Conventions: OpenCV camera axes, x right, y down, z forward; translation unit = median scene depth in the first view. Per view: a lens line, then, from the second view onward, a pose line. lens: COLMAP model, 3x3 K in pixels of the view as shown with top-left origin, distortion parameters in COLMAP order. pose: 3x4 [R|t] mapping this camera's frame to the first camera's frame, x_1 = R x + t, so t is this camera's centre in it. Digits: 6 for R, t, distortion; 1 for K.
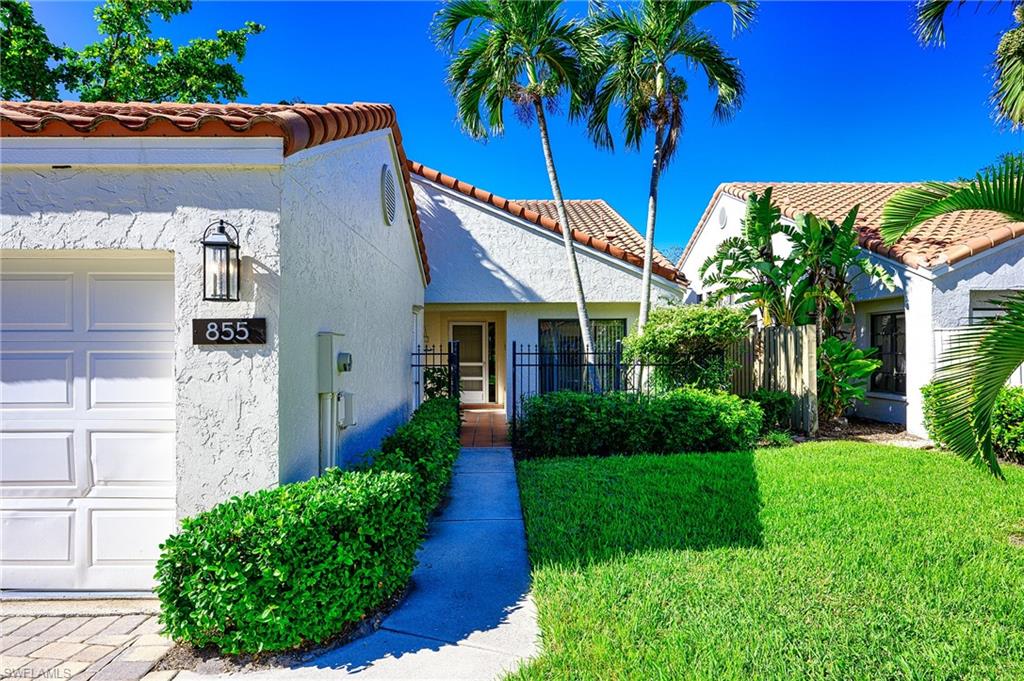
lens RADIAL K [[614.9, 0, 512.0], [0, 614.9, 340.5], [0, 0, 1]] dist [-0.001890, -0.000545]
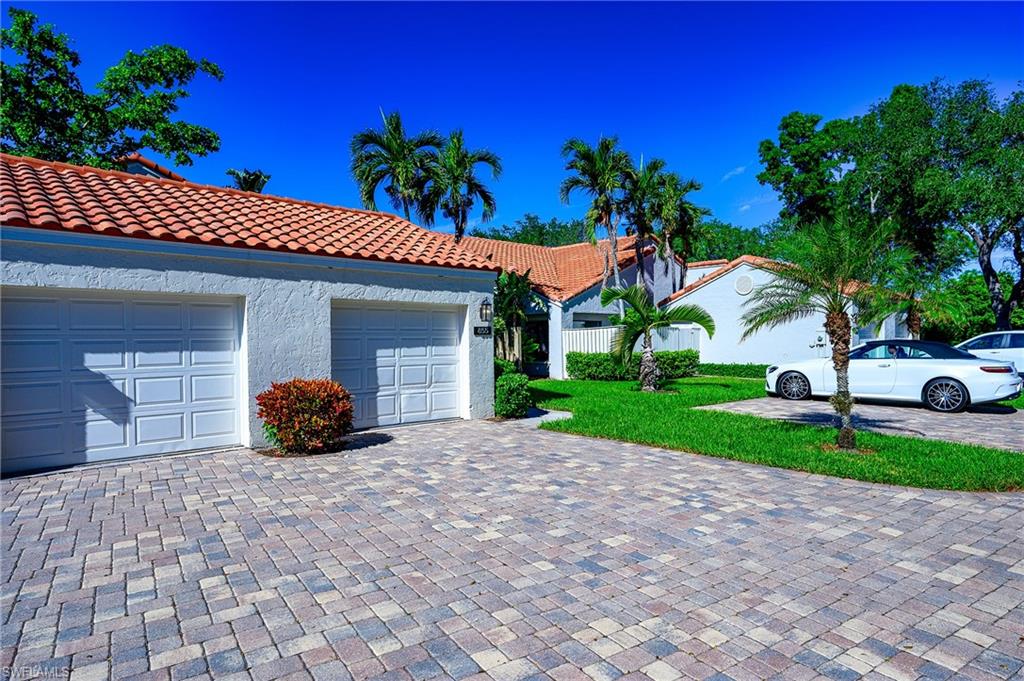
lens RADIAL K [[614.9, 0, 512.0], [0, 614.9, 340.5], [0, 0, 1]] dist [-0.001890, -0.000545]
pose [[0.758789, 0.000755, 0.651336, -0.874147], [-0.008260, 0.999930, 0.008463, 0.002386], [-0.651284, -0.011802, 0.758742, -0.548237]]
